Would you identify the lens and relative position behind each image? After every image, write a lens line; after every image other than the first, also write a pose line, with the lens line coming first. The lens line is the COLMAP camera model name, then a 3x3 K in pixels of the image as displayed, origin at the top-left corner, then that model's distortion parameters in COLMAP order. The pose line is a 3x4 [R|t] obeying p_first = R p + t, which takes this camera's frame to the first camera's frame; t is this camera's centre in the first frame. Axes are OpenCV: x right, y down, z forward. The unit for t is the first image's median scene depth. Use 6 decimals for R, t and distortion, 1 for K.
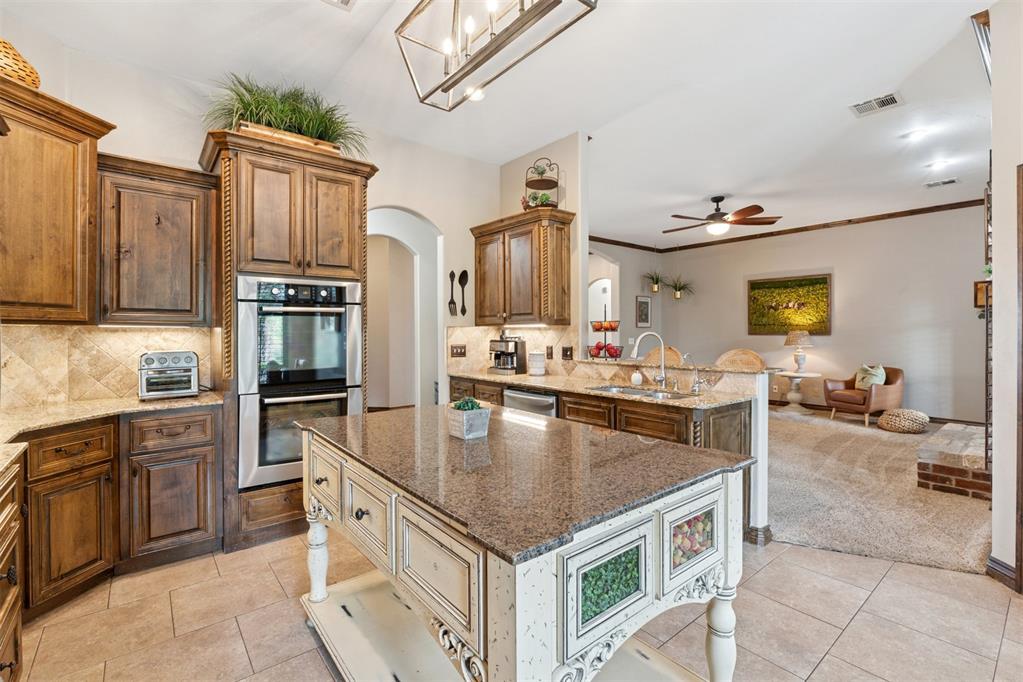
lens RADIAL K [[457.3, 0, 515.0], [0, 457.3, 331.8], [0, 0, 1]] dist [-0.007319, -0.000084]
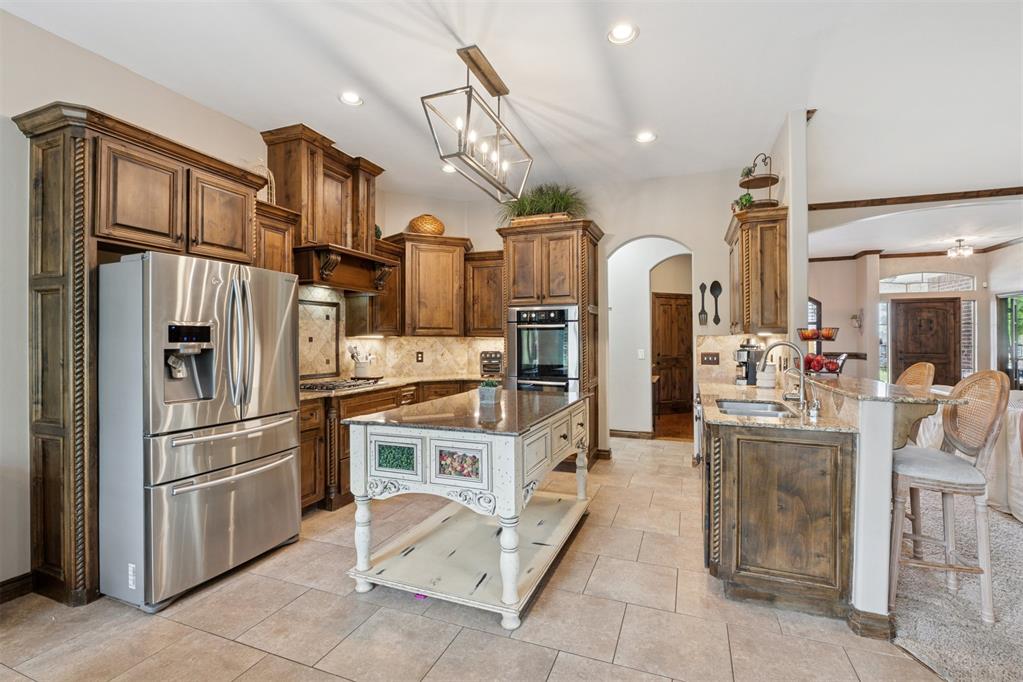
lens RADIAL K [[457.4, 0, 515.3], [0, 457.4, 337.9], [0, 0, 1]] dist [-0.010267, -0.000007]
pose [[0.493222, -0.001169, -0.869903, 0.405201], [-0.000549, 0.999998, -0.001655, -0.002642], [0.869903, 0.001294, 0.493221, 0.071569]]
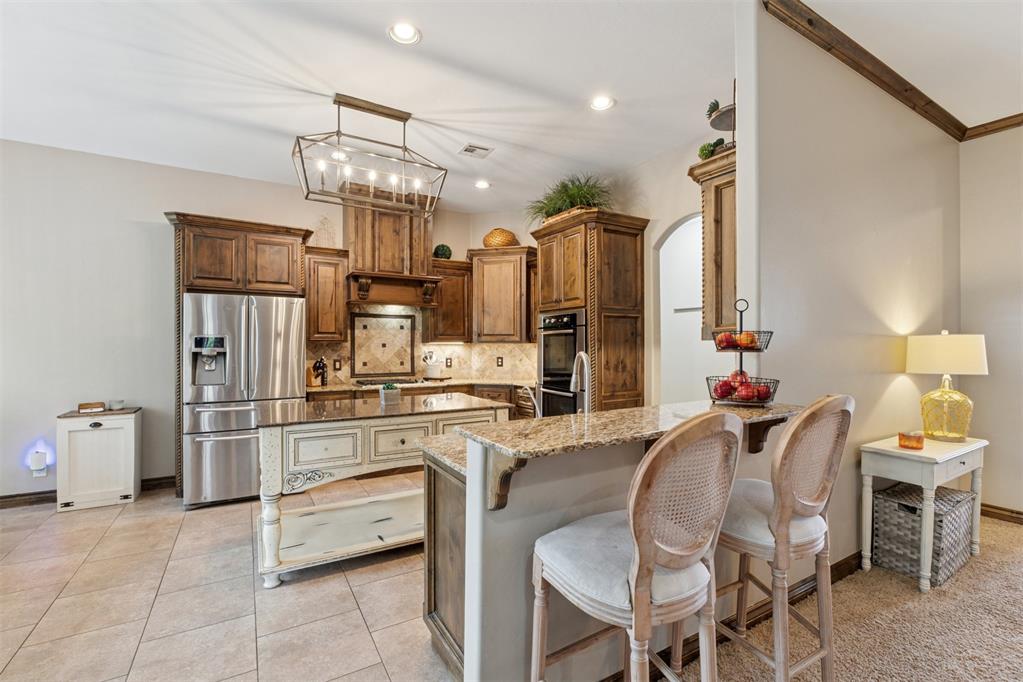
lens RADIAL K [[454.7, 0, 514.4], [0, 454.7, 344.9], [0, 0, 1]] dist [-0.011120, 0.000246]
pose [[-0.149267, 0.004629, -0.988786, 0.473592], [-0.001977, 0.999986, 0.004980, -0.006935], [0.988795, 0.002699, -0.149256, 0.510355]]
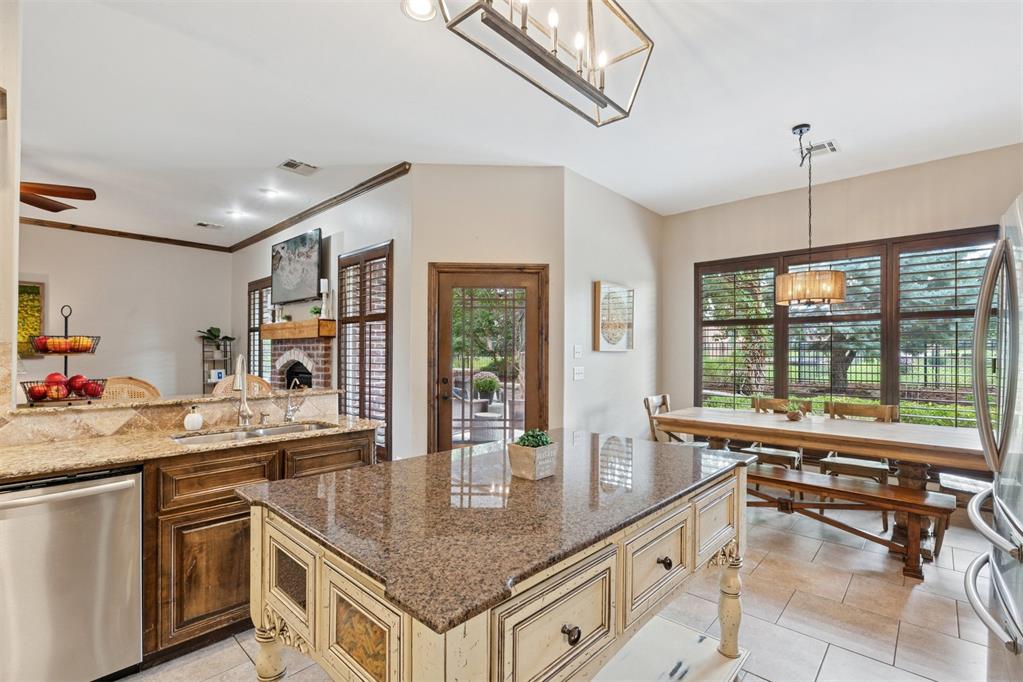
lens RADIAL K [[477.0, 0, 498.4], [0, 477.0, 353.2], [0, 0, 1]] dist [0.018509, 0.000016]
pose [[-0.121487, 0.001284, 0.992592, -0.303886], [0.001892, 0.999998, -0.001062, -0.000729], [-0.992591, 0.001749, -0.121489, 0.358445]]
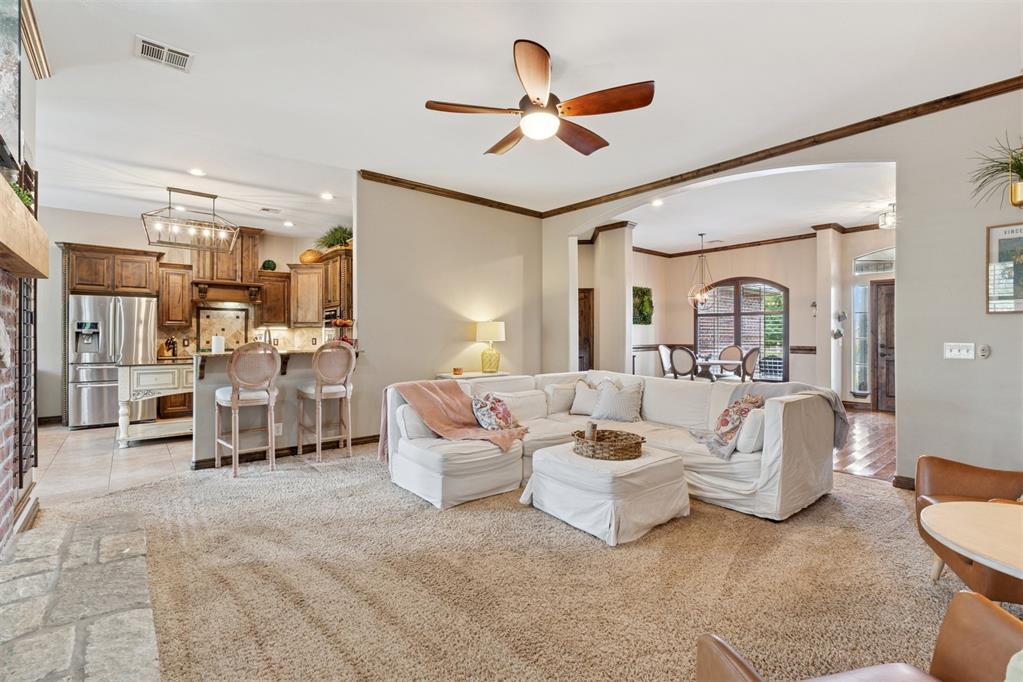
lens RADIAL K [[460.0, 0, 512.1], [0, 460.0, 333.8], [0, 0, 1]] dist [-0.008449, -0.000134]
pose [[0.012523, -0.002571, -0.999918, 0.918247], [-0.001495, 0.999996, -0.002590, 0.012033], [0.999920, 0.001527, 0.012519, 0.907978]]
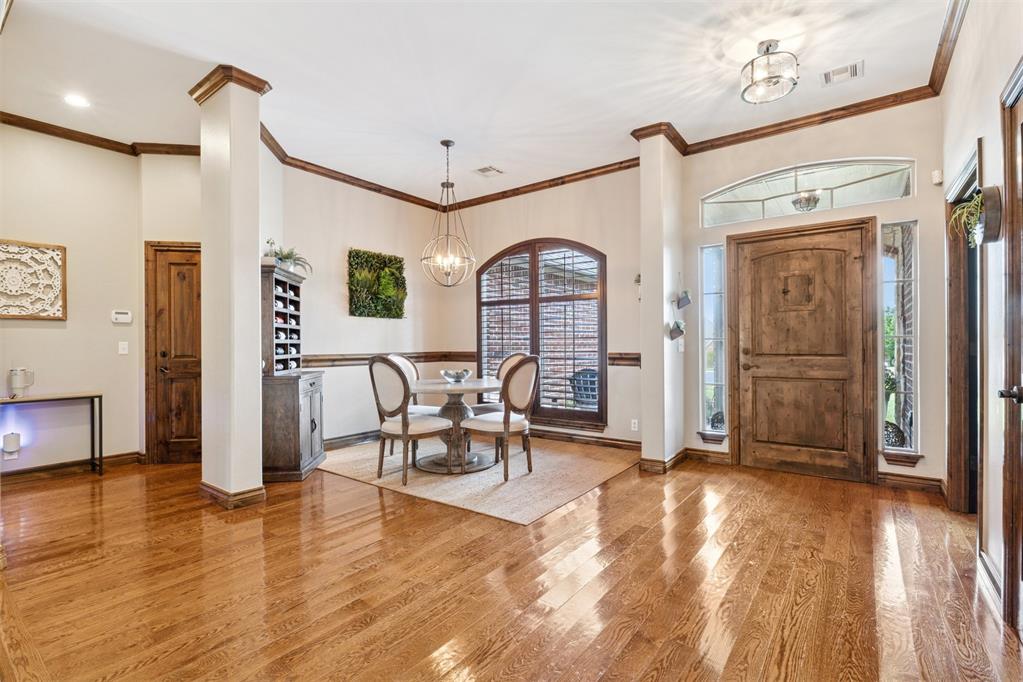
lens RADIAL K [[471.6, 0, 516.7], [0, 471.6, 339.1], [0, 0, 1]] dist [-0.001266, -0.000021]
pose [[0.247446, -0.007872, -0.968870, 0.324485], [0.003818, 0.999967, -0.007150, 0.024791], [0.968894, -0.001930, 0.247468, 1.391189]]
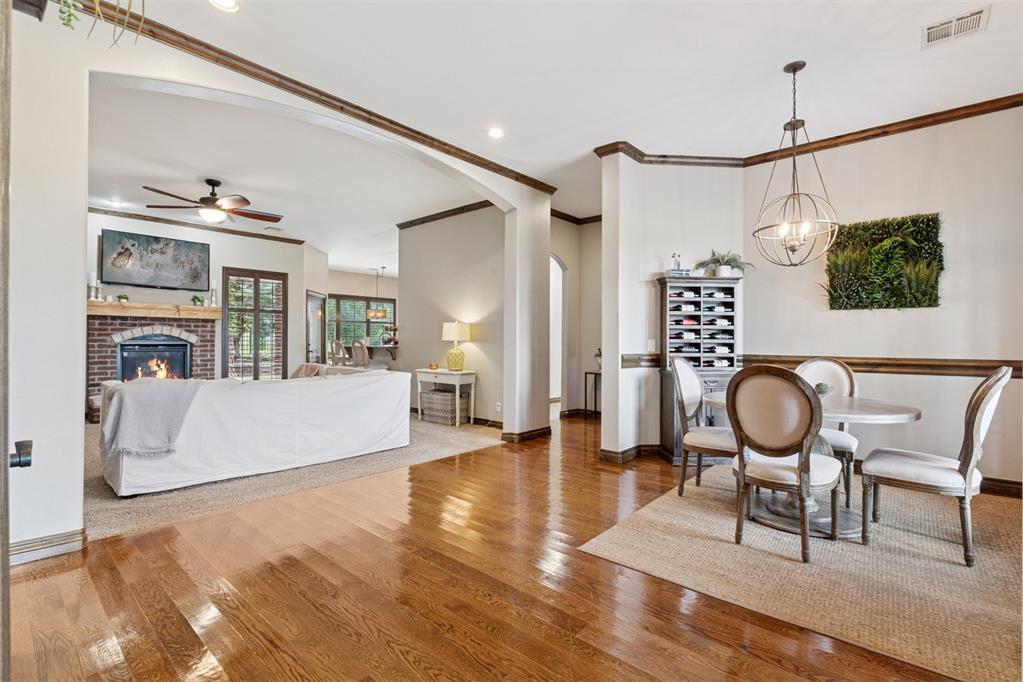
lens RADIAL K [[471.6, 0, 516.7], [0, 471.6, 339.1], [0, 0, 1]] dist [-0.001266, -0.000021]
pose [[-0.986626, -0.003742, -0.162955, -0.006668], [-0.003649, 0.999993, -0.000871, 0.020509], [0.162957, -0.000265, -0.986633, 1.919881]]
